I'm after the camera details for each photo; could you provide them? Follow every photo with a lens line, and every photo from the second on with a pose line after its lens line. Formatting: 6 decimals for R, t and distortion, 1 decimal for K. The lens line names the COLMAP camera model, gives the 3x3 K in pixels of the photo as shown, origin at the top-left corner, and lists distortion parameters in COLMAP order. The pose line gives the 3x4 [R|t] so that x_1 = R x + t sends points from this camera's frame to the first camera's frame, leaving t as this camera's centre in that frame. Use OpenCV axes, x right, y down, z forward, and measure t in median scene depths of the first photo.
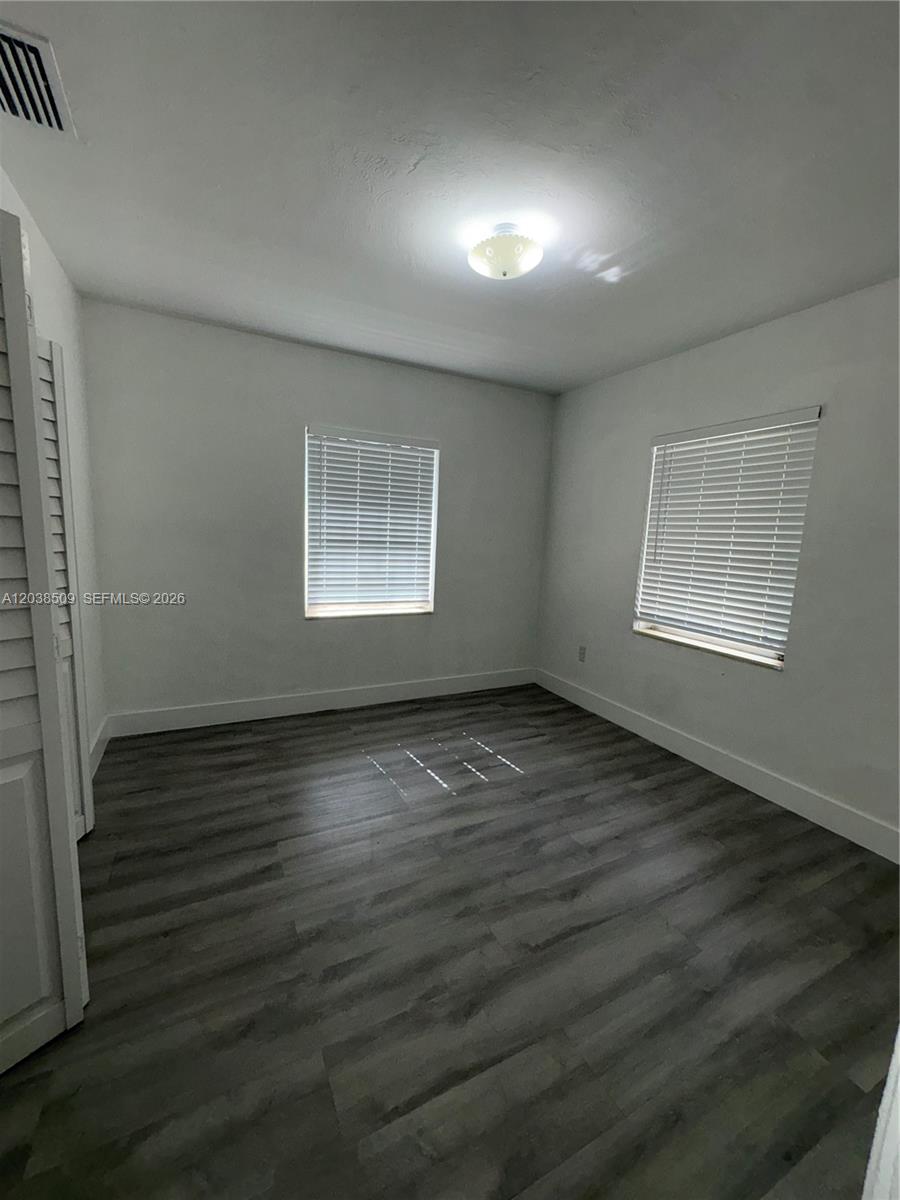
lens RADIAL K [[475.5, 0, 451.6], [0, 475.5, 599.9], [0, 0, 1]] dist [-0.000404, -0.000740]
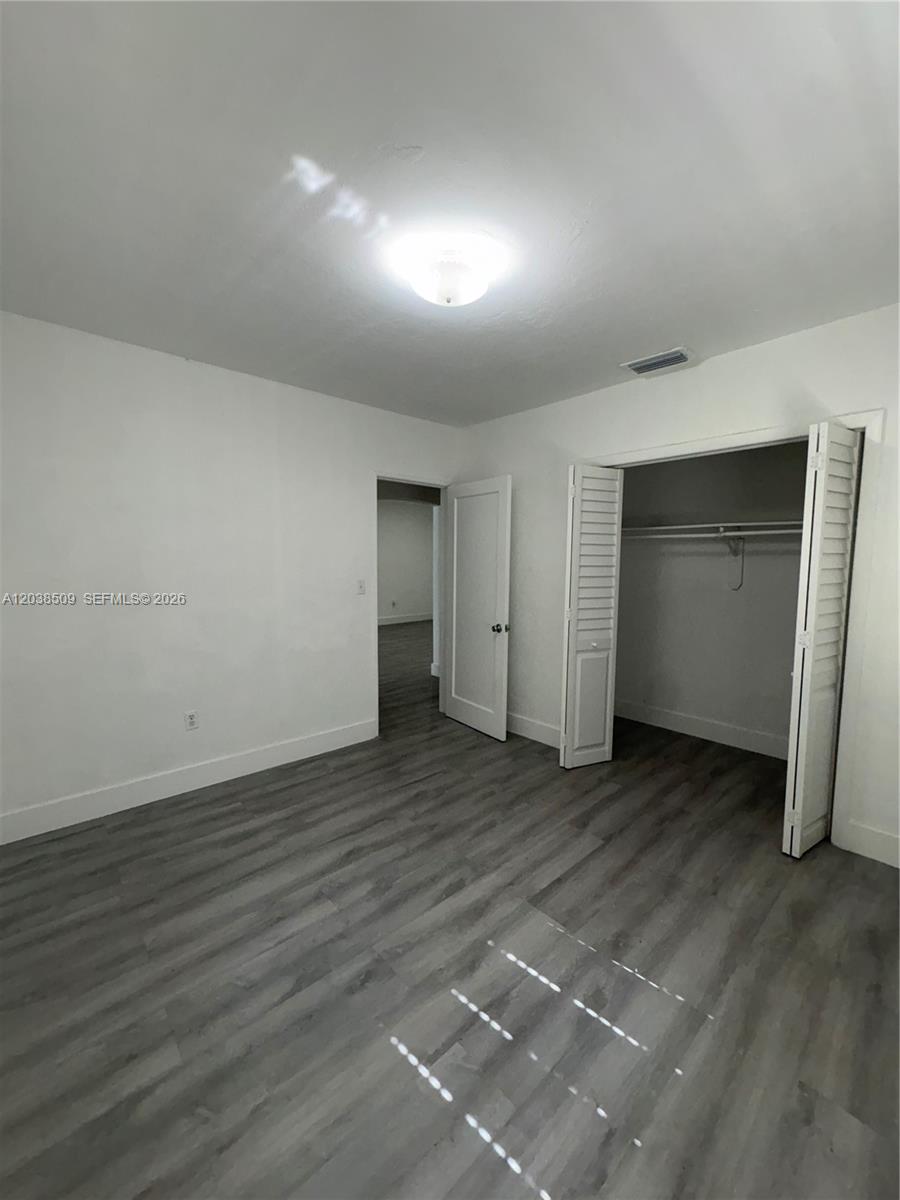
lens RADIAL K [[475.5, 0, 451.3], [0, 475.5, 601.6], [0, 0, 1]] dist [-0.000404, -0.000740]
pose [[-0.962797, -0.027056, -0.268867, 0.322252], [-0.087712, 0.972393, 0.216238, -0.276552], [0.255594, 0.231776, -0.938590, 1.880913]]
